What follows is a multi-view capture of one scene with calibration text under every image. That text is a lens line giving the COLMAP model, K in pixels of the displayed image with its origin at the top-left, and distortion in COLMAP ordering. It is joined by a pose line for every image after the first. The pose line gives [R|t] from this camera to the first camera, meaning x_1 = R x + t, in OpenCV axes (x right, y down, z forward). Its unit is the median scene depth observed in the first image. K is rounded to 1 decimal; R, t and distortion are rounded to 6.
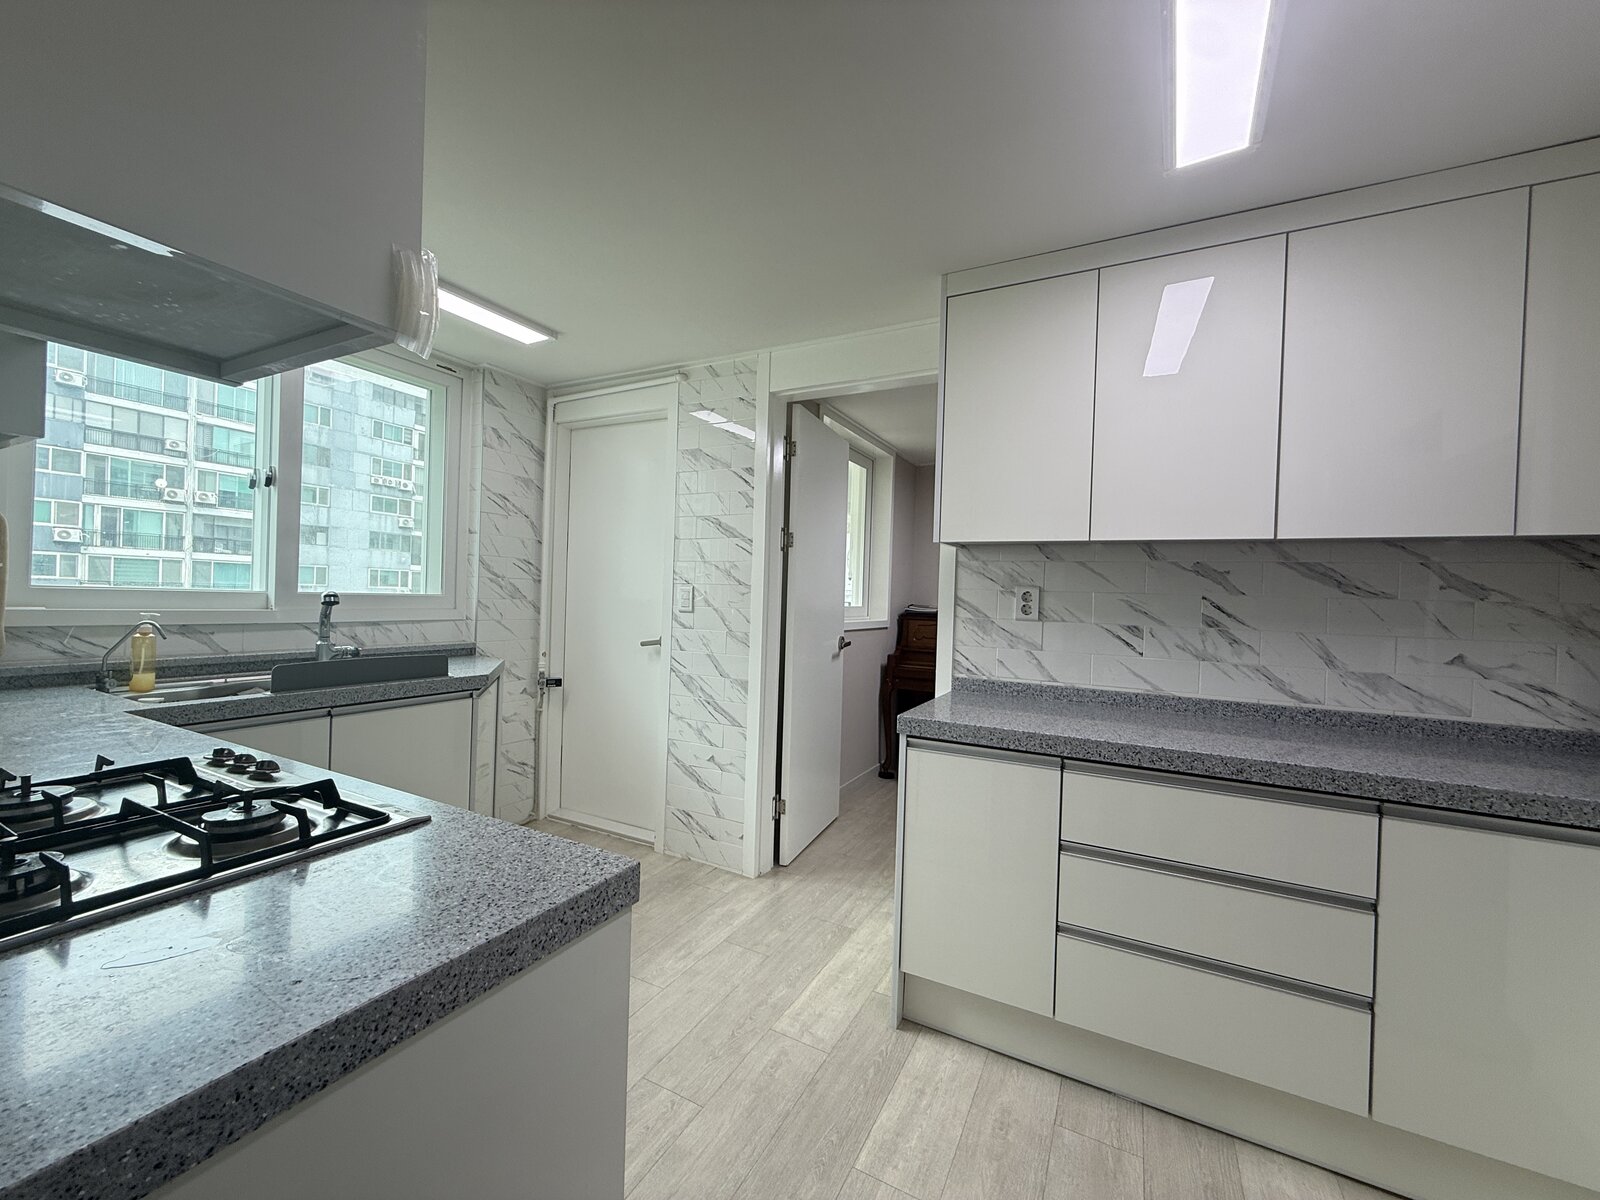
lens RADIAL K [[637.9, 0, 795.3], [0, 637.9, 600.1], [0, 0, 1]] dist [-0.000903, 0.000307]
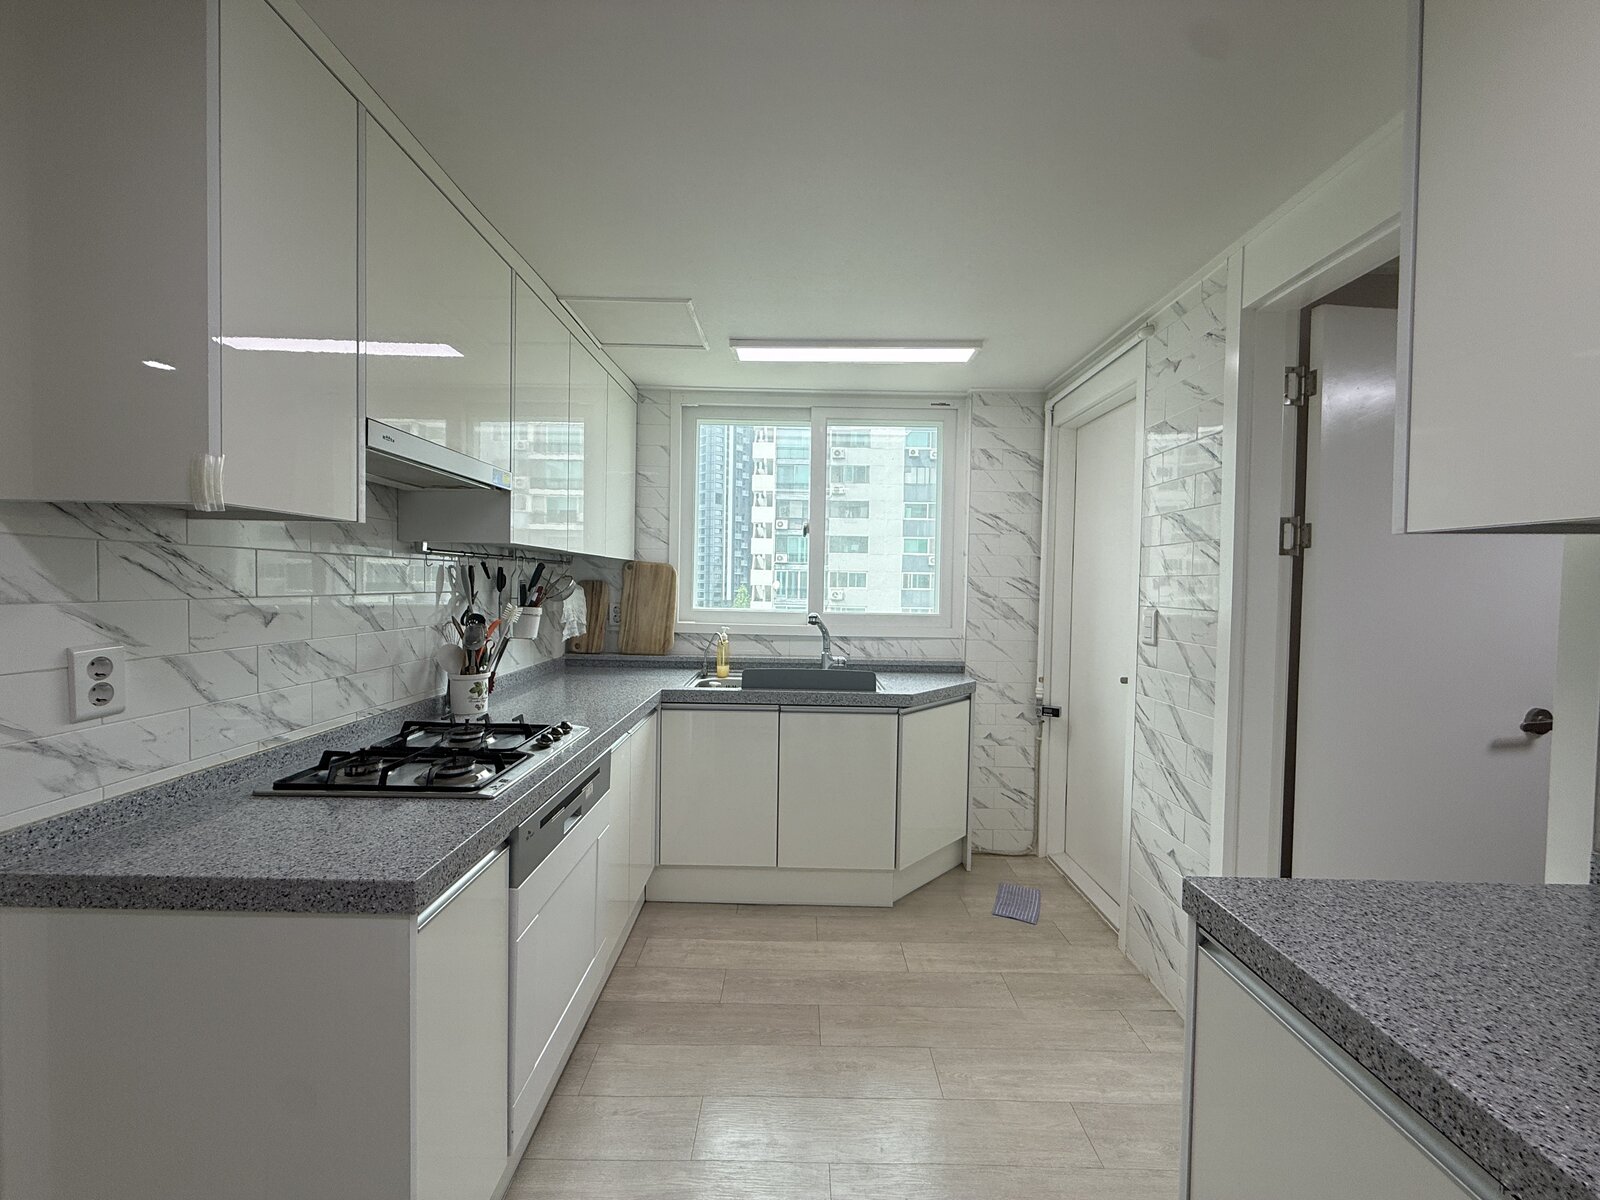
lens RADIAL K [[637.9, 0, 795.3], [0, 637.9, 600.1], [0, 0, 1]] dist [-0.000903, 0.000307]
pose [[0.461765, -0.000104, -0.887002, 0.299815], [-0.007227, 0.999966, -0.003880, -0.027644], [0.886973, 0.008202, 0.461748, 0.291152]]
